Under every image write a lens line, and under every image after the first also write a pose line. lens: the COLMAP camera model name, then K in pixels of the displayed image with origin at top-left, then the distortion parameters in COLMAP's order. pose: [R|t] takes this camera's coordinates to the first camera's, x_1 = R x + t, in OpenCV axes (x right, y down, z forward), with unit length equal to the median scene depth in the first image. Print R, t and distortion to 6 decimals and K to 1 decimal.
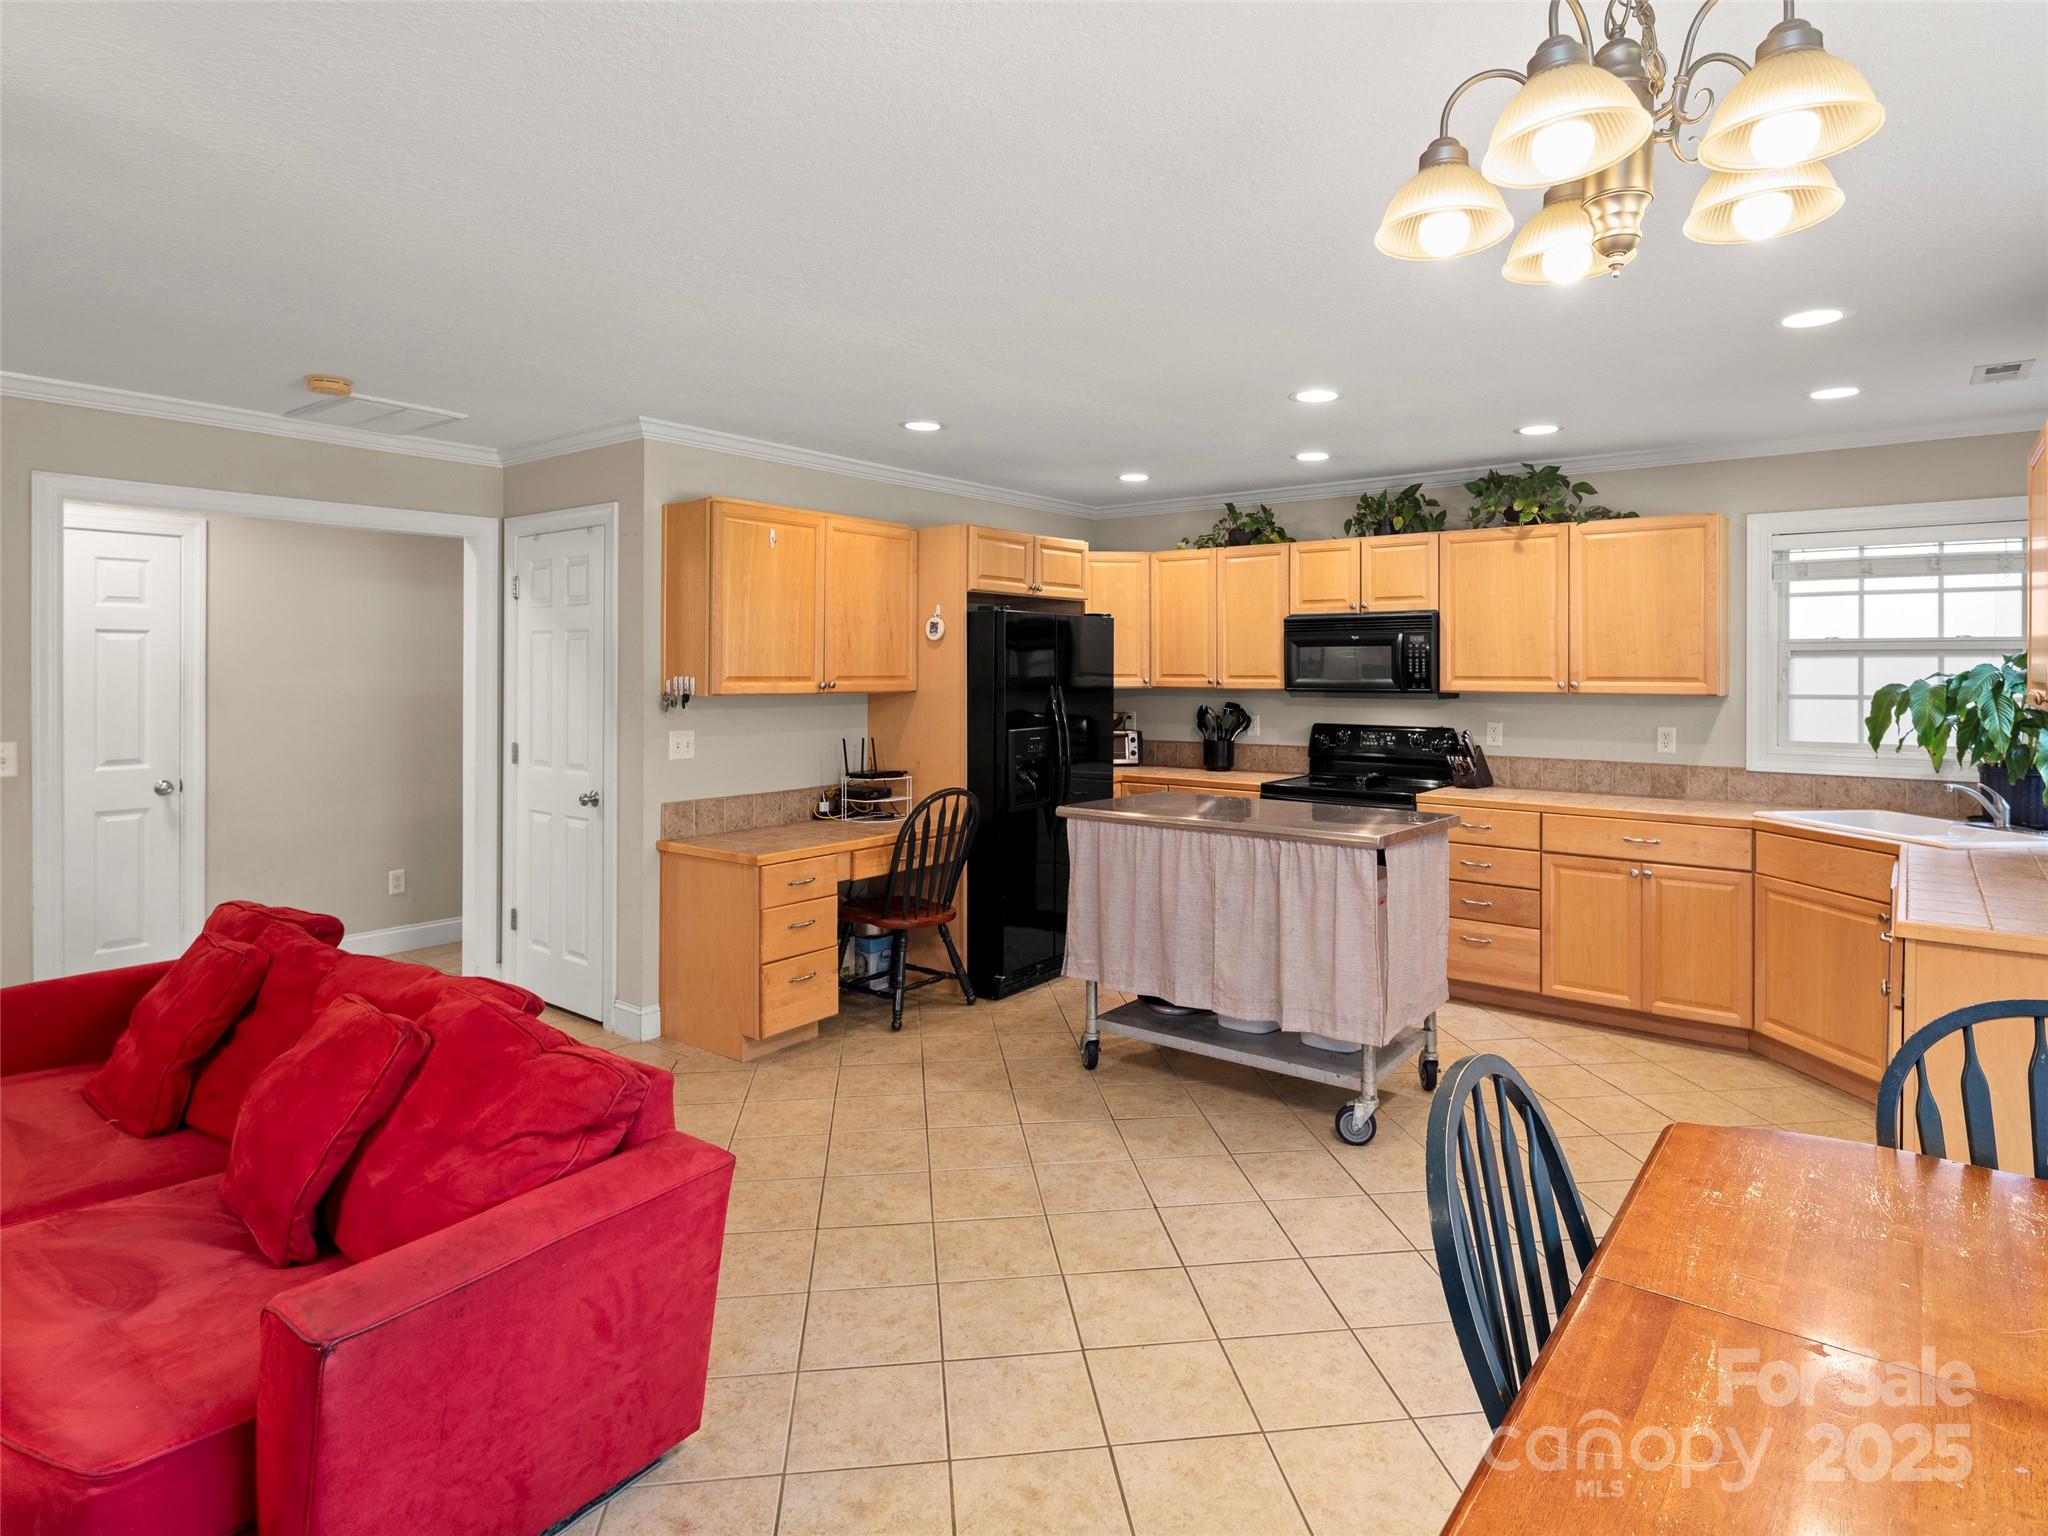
lens RADIAL K [[1131.9, 0, 996.5], [0, 1131.9, 701.1], [0, 0, 1]] dist [-0.002718, -0.000372]
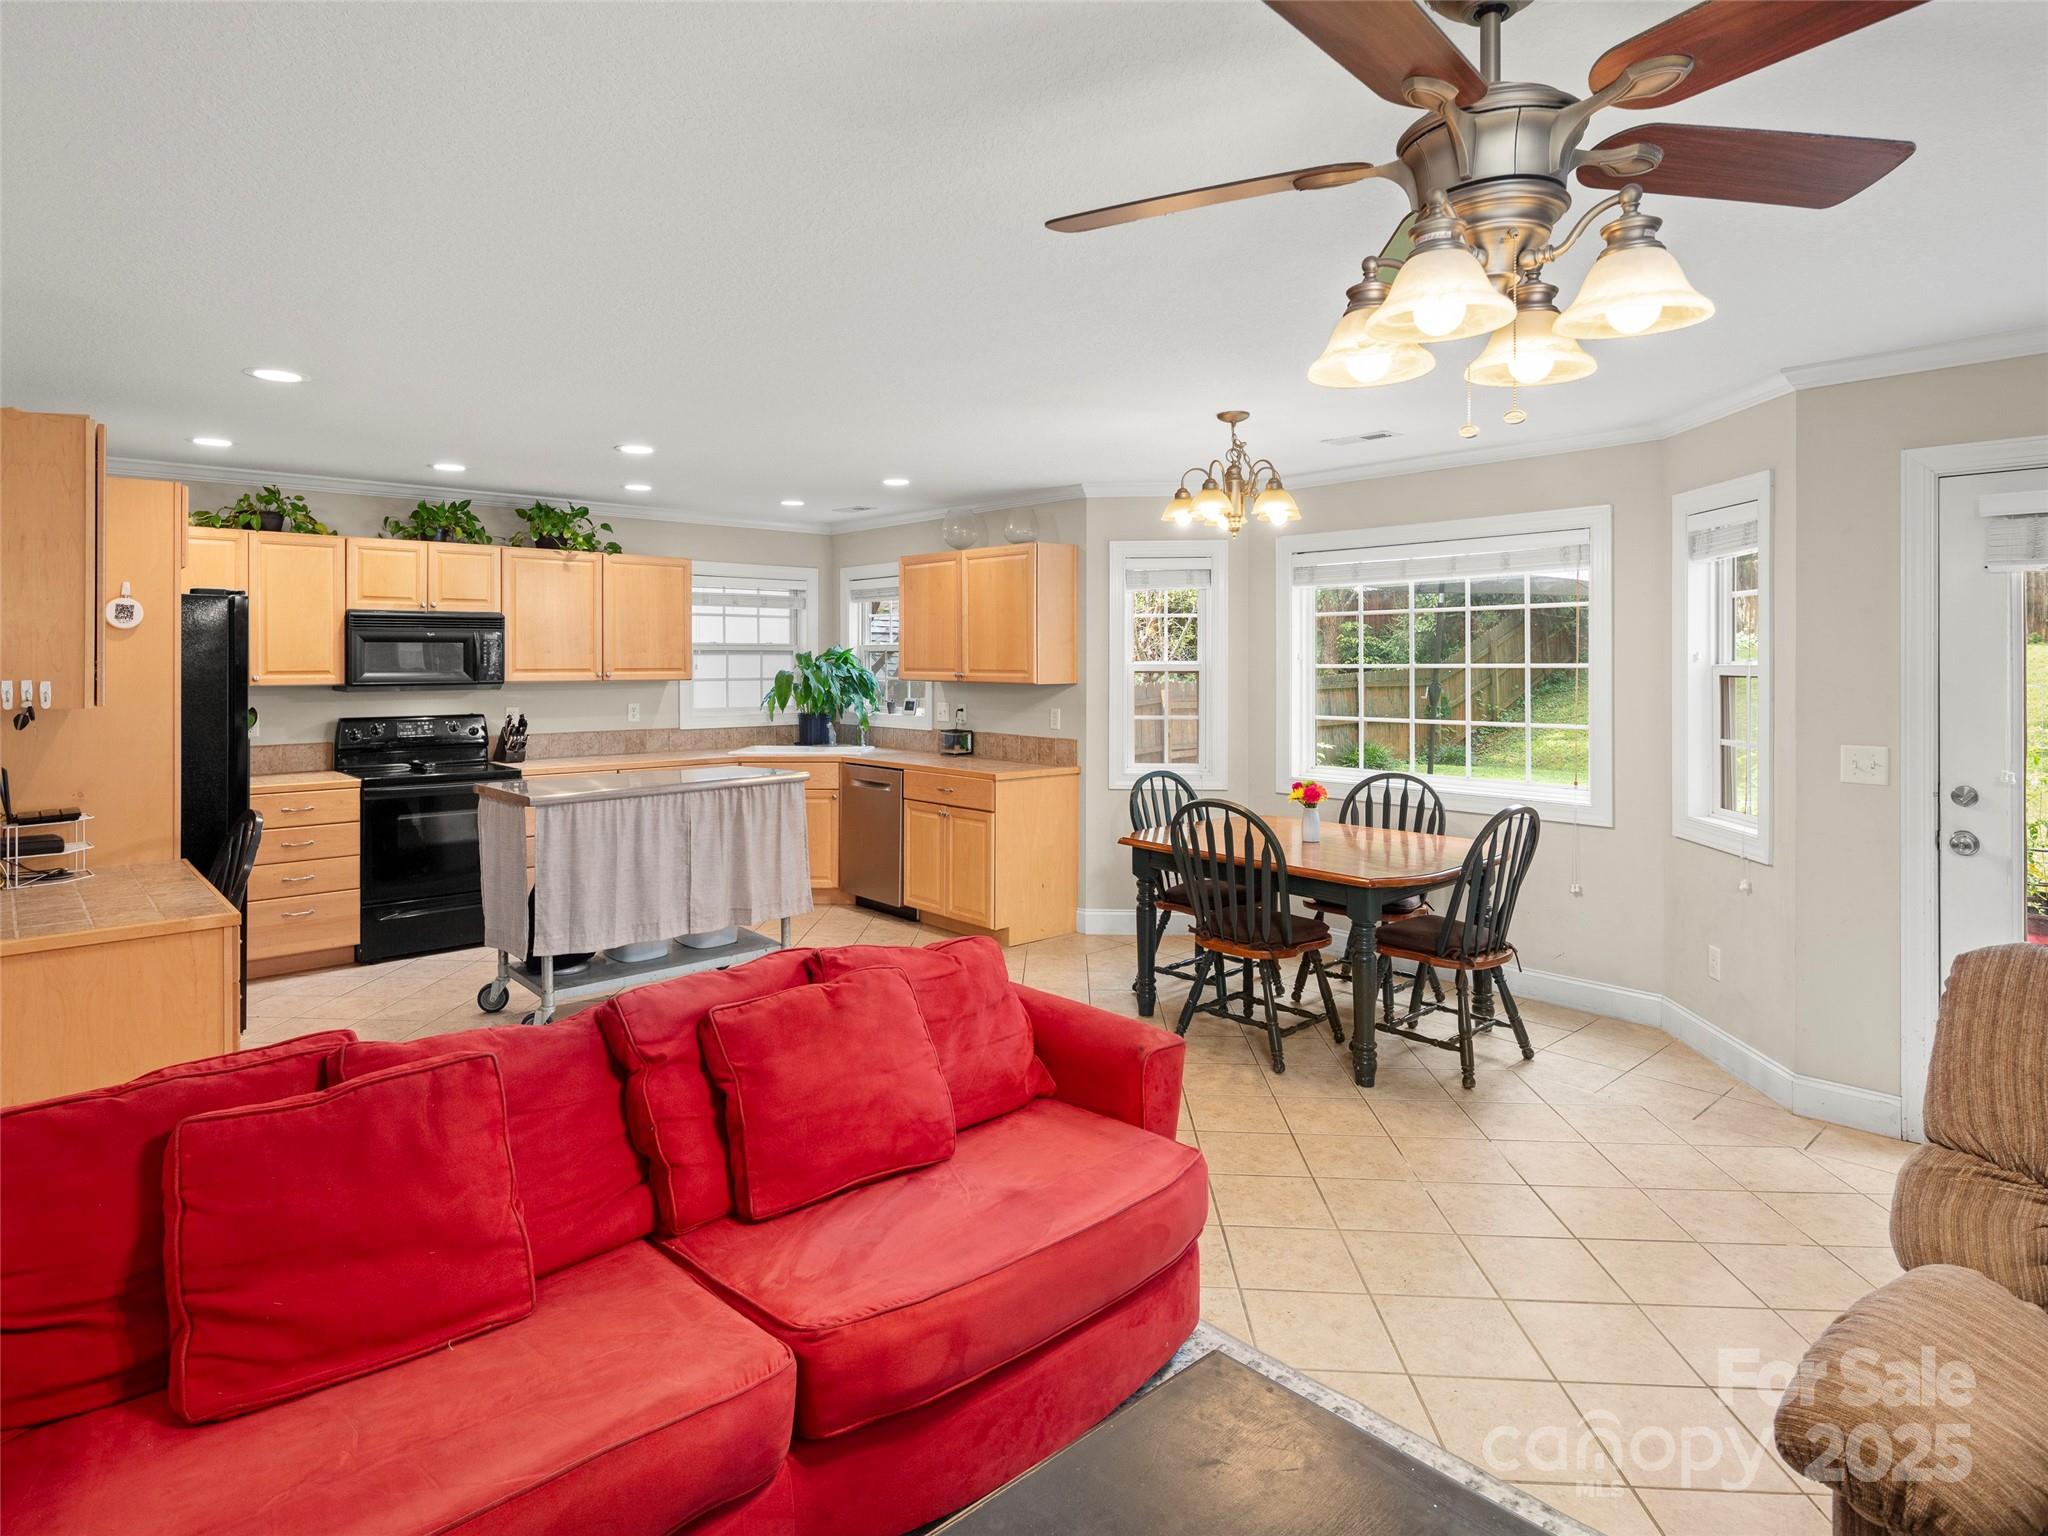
lens RADIAL K [[1131.9, 0, 996.5], [0, 1131.9, 701.1], [0, 0, 1]] dist [-0.002718, -0.000372]
pose [[0.163659, -0.039189, 0.985738, -0.686953], [0.030375, 0.998937, 0.034671, -0.014350], [-0.986049, 0.024267, 0.164675, 0.305873]]
